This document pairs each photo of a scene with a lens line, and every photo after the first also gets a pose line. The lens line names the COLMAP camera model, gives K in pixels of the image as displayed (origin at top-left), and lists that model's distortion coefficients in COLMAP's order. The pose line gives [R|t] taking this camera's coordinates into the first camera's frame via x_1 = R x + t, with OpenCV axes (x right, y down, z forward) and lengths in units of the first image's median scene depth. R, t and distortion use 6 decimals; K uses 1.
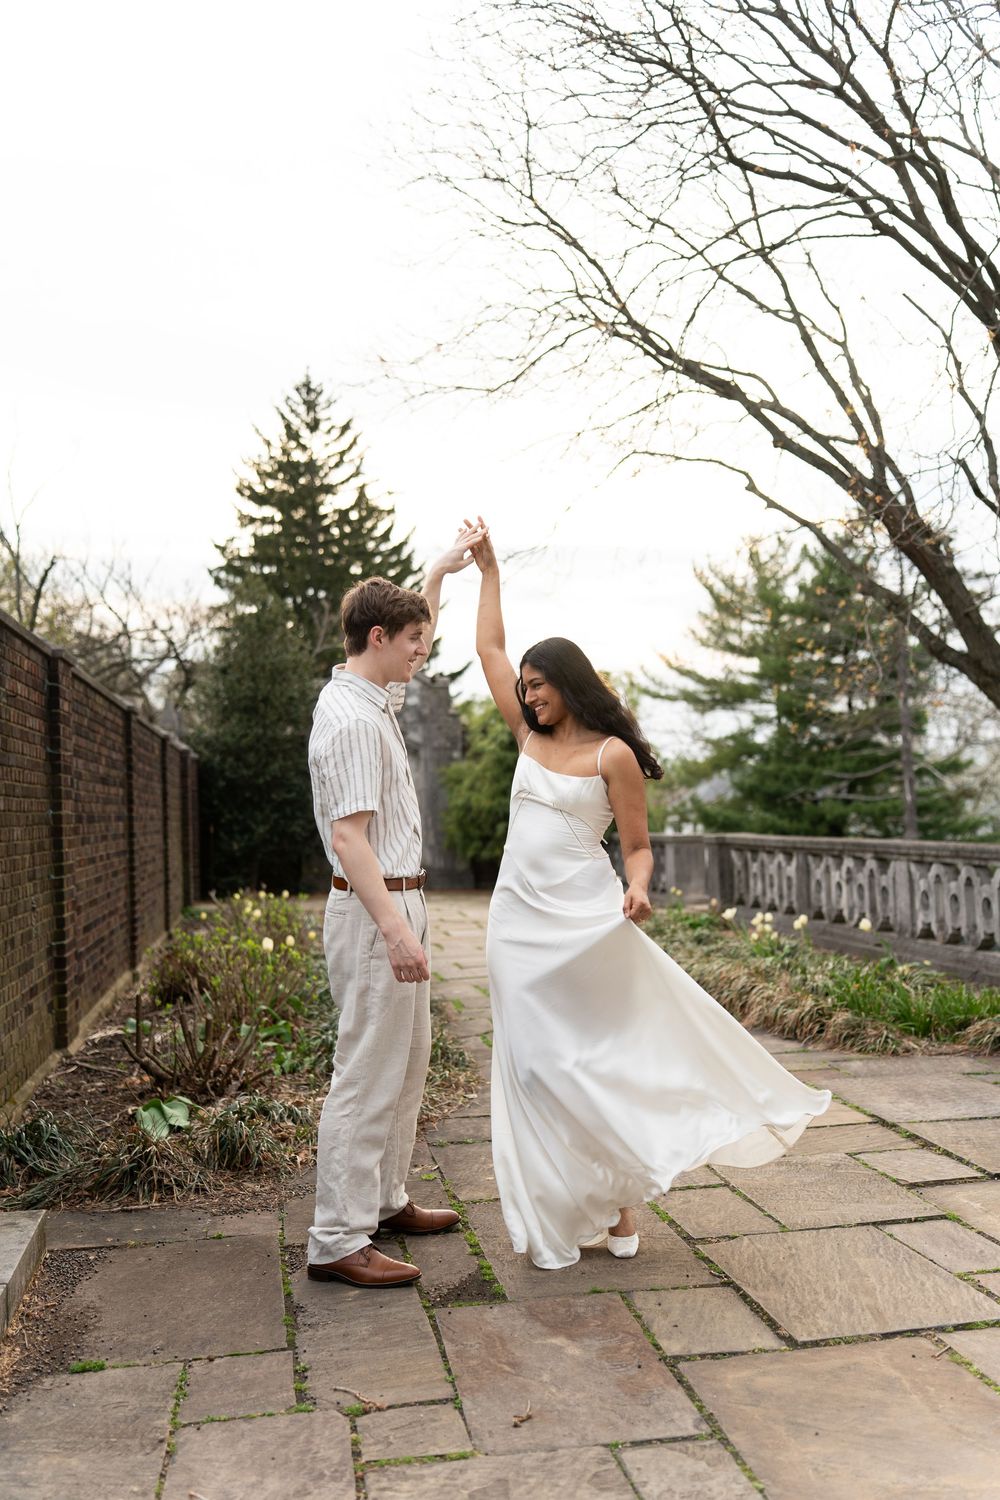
lens RADIAL K [[1503.0, 0, 495.3], [0, 1503.0, 745.3], [0, 0, 1]] dist [0.001336, 0.014124]
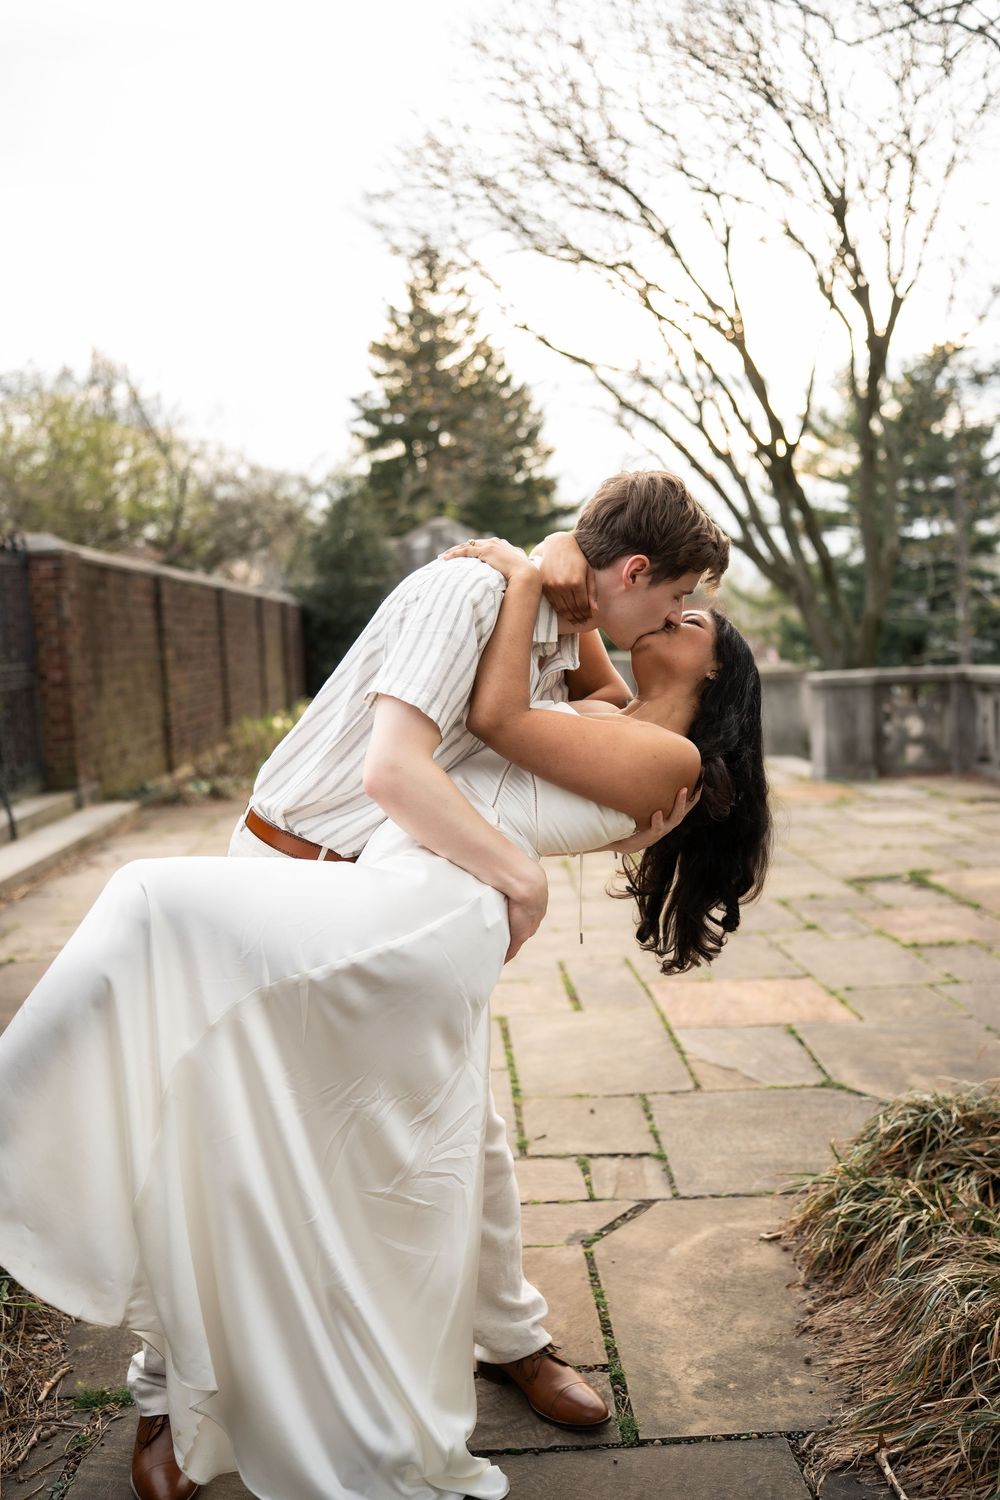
lens RADIAL K [[1486.0, 0, 487.2], [0, 1486.0, 751.1], [0, 0, 1]] dist [-0.021489, 0.009036]
pose [[0.992570, -0.007428, -0.121450, 0.257605], [0.022633, 0.991987, 0.124299, -0.044732], [0.119554, -0.126124, 0.984784, -0.620572]]
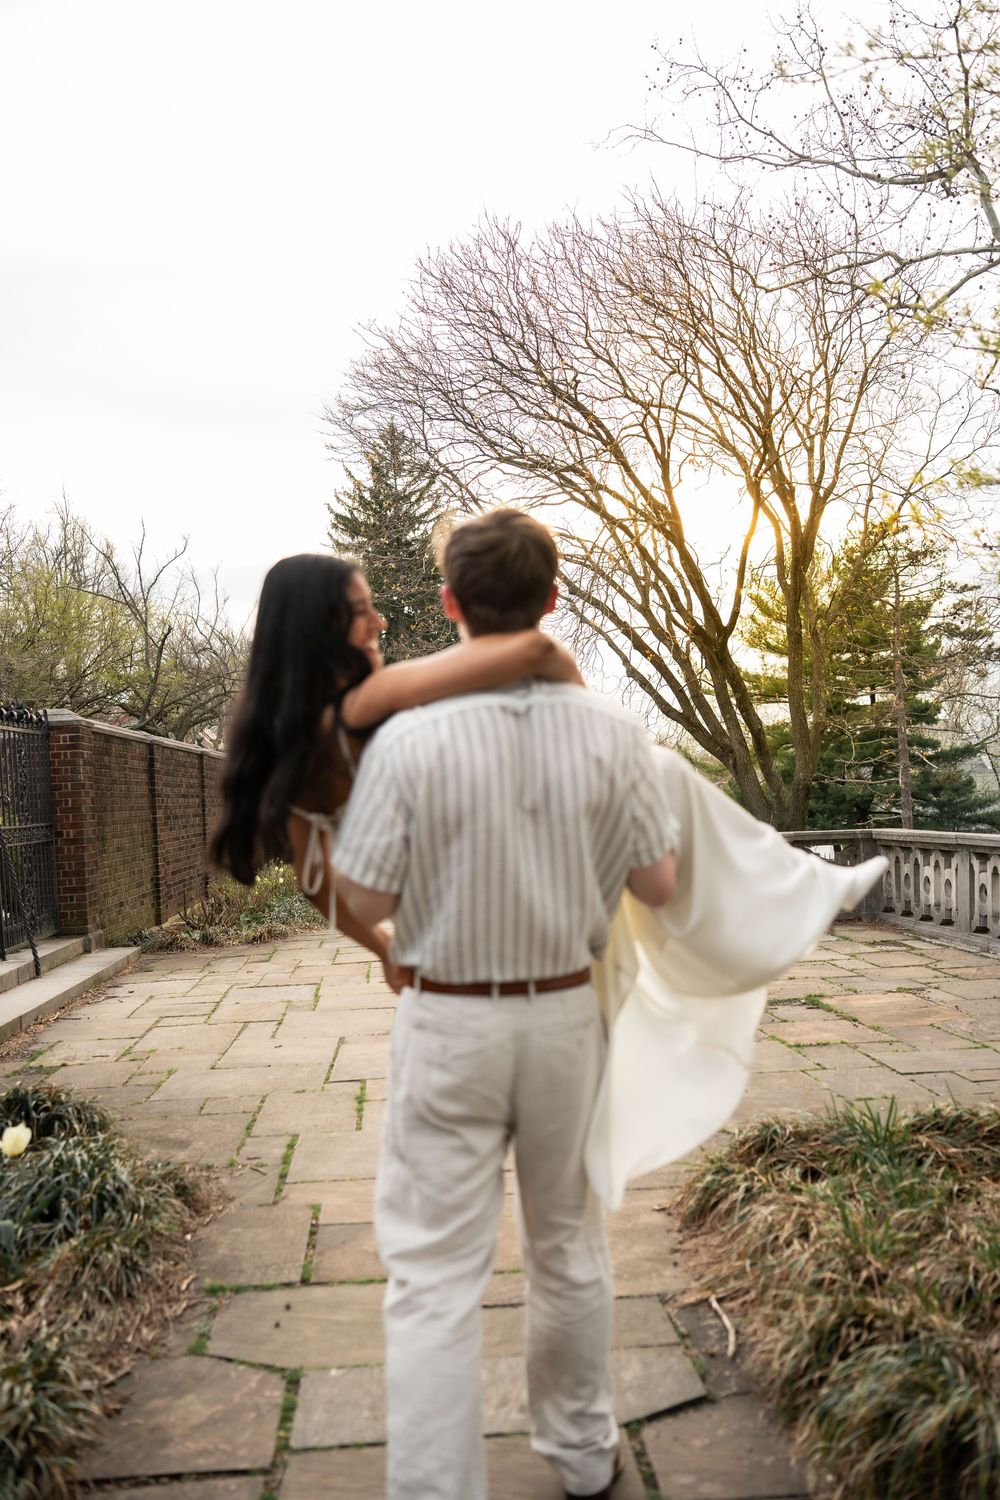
lens RADIAL K [[1488.2, 0, 500.0], [0, 1488.2, 750.0], [0, 0, 1]] dist [-0.003611, 0.017073]
pose [[0.996439, -0.014638, -0.083033, 0.267782], [0.015923, 0.999763, 0.014835, -0.051804], [0.082796, -0.016104, 0.996436, -0.761666]]
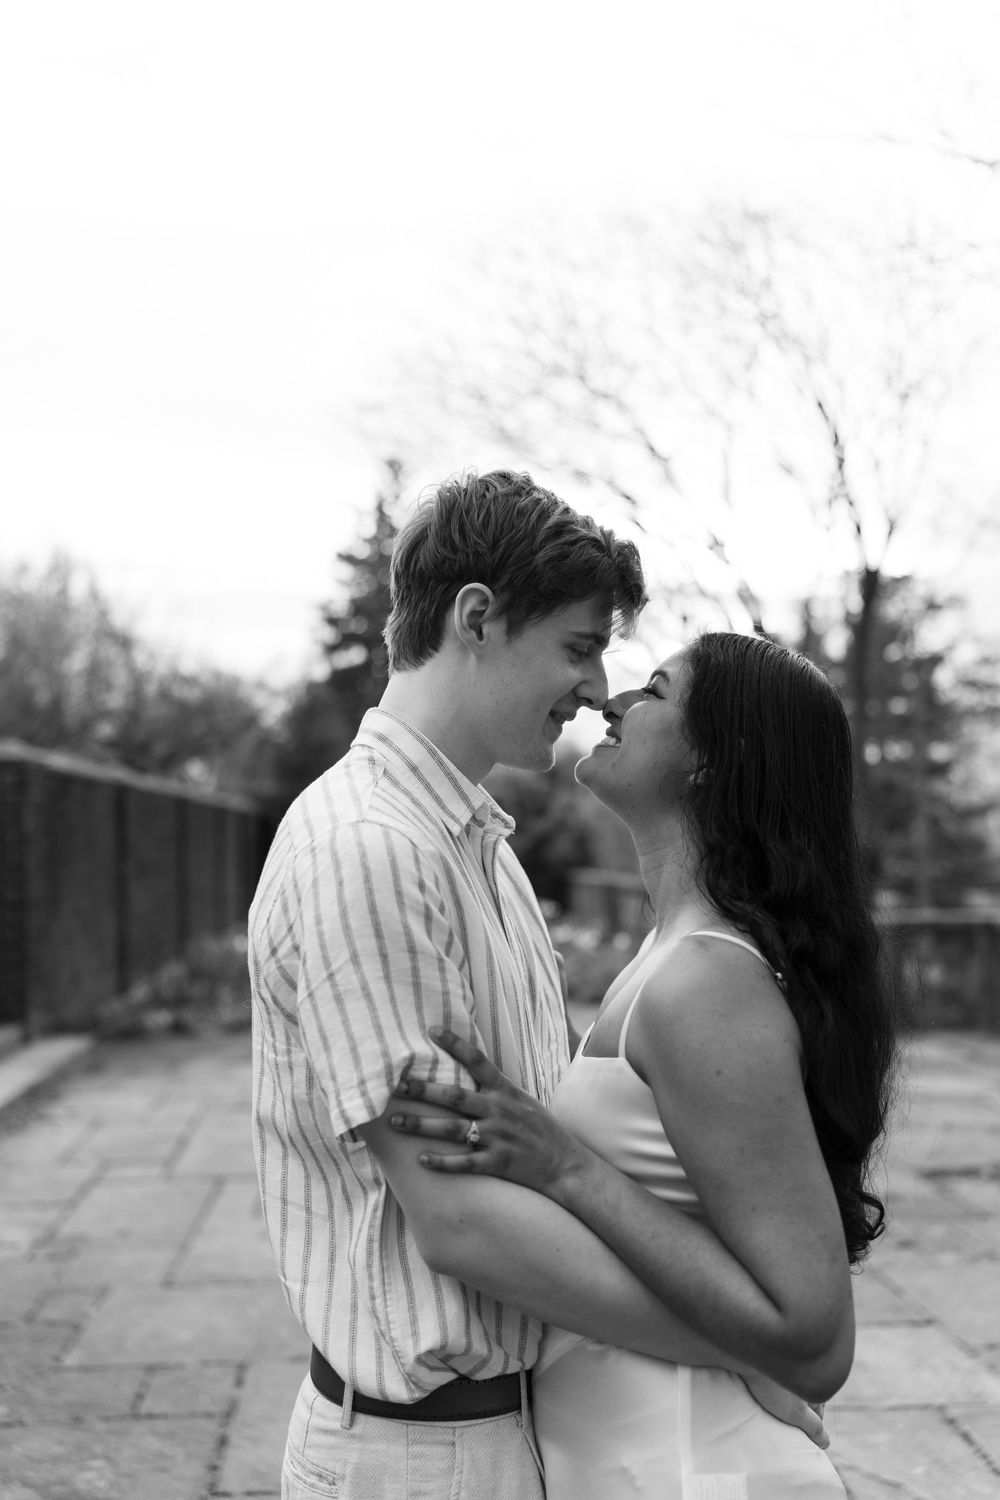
lens RADIAL K [[1488.2, 0, 500.0], [0, 1488.2, 750.0], [0, 0, 1]] dist [-0.003611, 0.017073]
pose [[0.997115, 0.010614, -0.075159, 0.214711], [-0.011675, 0.999838, -0.013697, -0.057309], [0.075001, 0.014535, 0.997078, -0.553736]]
